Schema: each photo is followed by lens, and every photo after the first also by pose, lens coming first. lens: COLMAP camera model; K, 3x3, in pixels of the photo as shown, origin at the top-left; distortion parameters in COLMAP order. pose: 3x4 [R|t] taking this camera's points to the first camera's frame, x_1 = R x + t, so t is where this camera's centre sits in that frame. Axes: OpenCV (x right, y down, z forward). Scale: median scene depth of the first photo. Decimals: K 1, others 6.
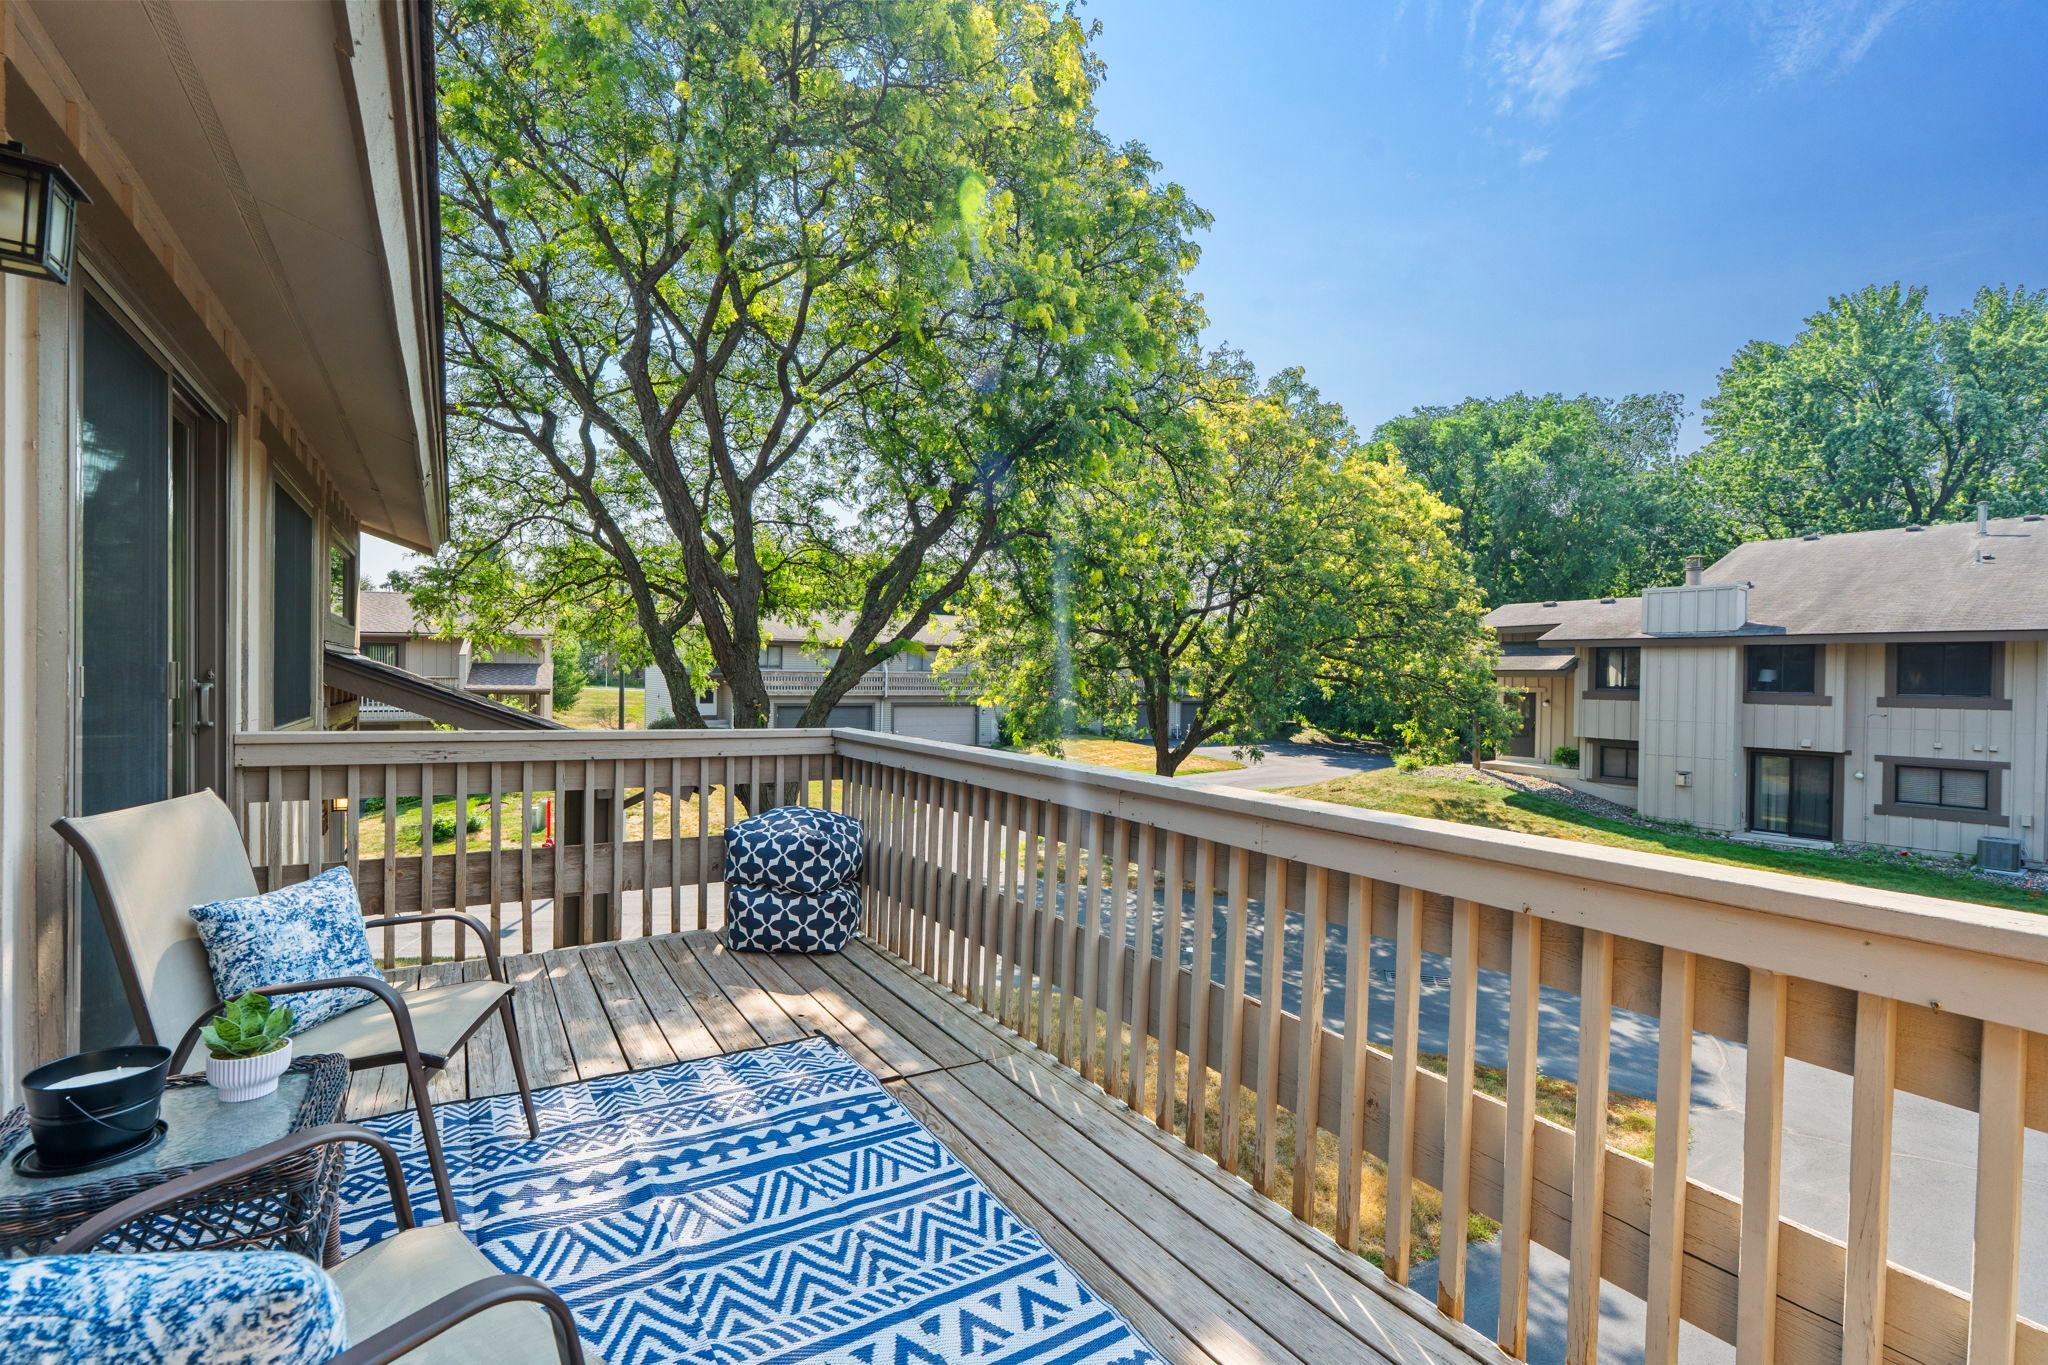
lens RADIAL K [[909.1, 0, 1024.0], [0, 909.1, 682.5], [0, 0, 1]] dist [-0.004073, 0.000201]
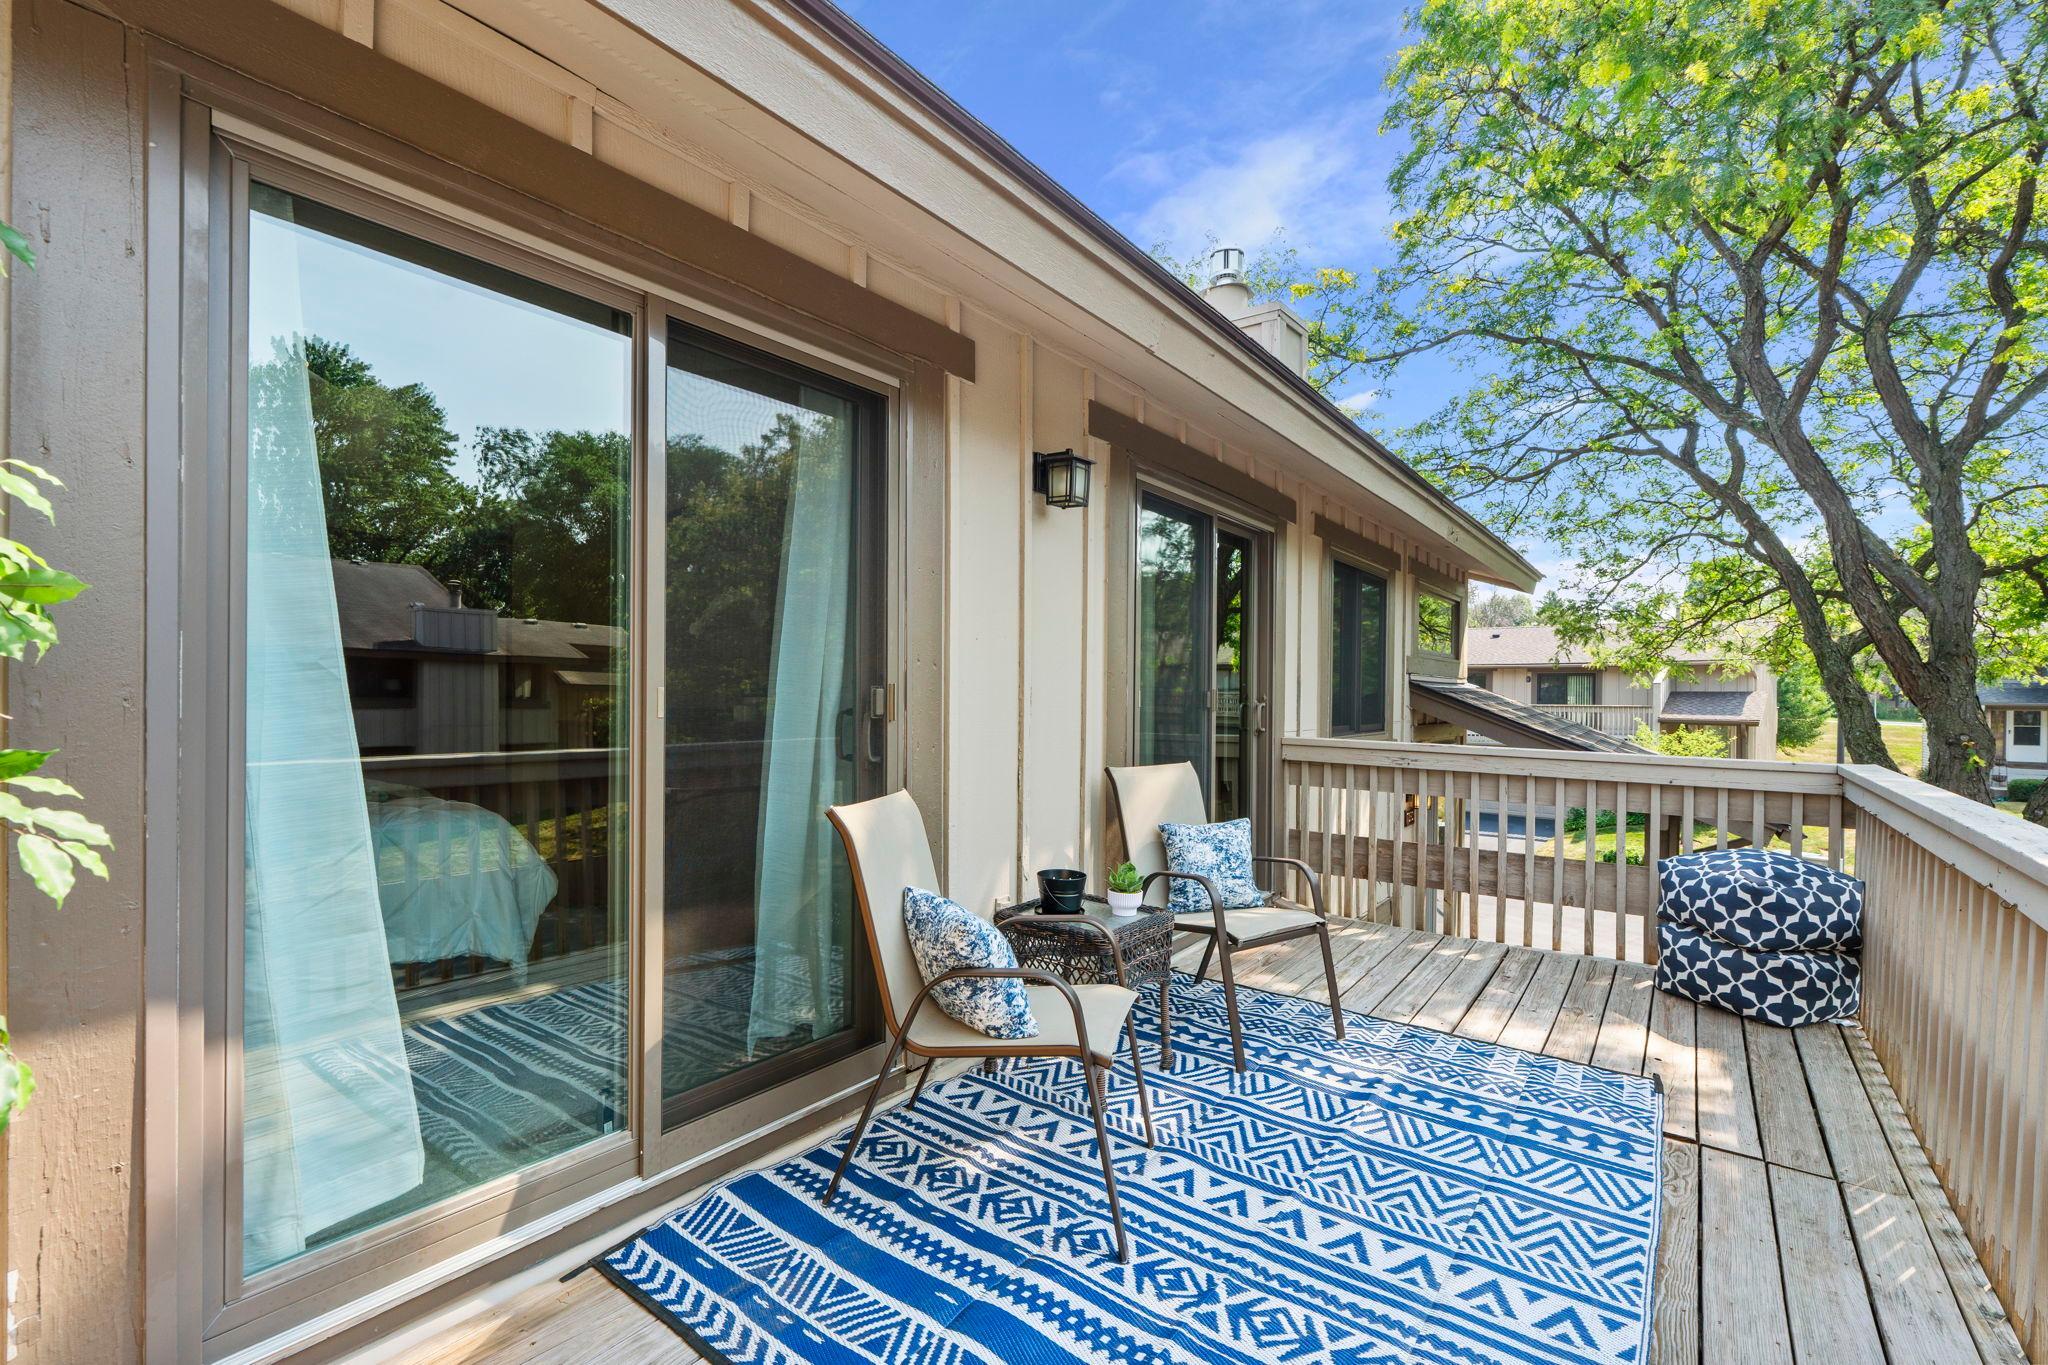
lens RADIAL K [[909.1, 0, 1024.0], [0, 909.1, 682.5], [0, 0, 1]] dist [-0.004073, 0.000201]
pose [[0.383768, -0.018833, -0.923238, 0.485489], [-0.010643, 0.999635, -0.024816, 0.011036], [0.923368, 0.019350, 0.383427, 0.039422]]
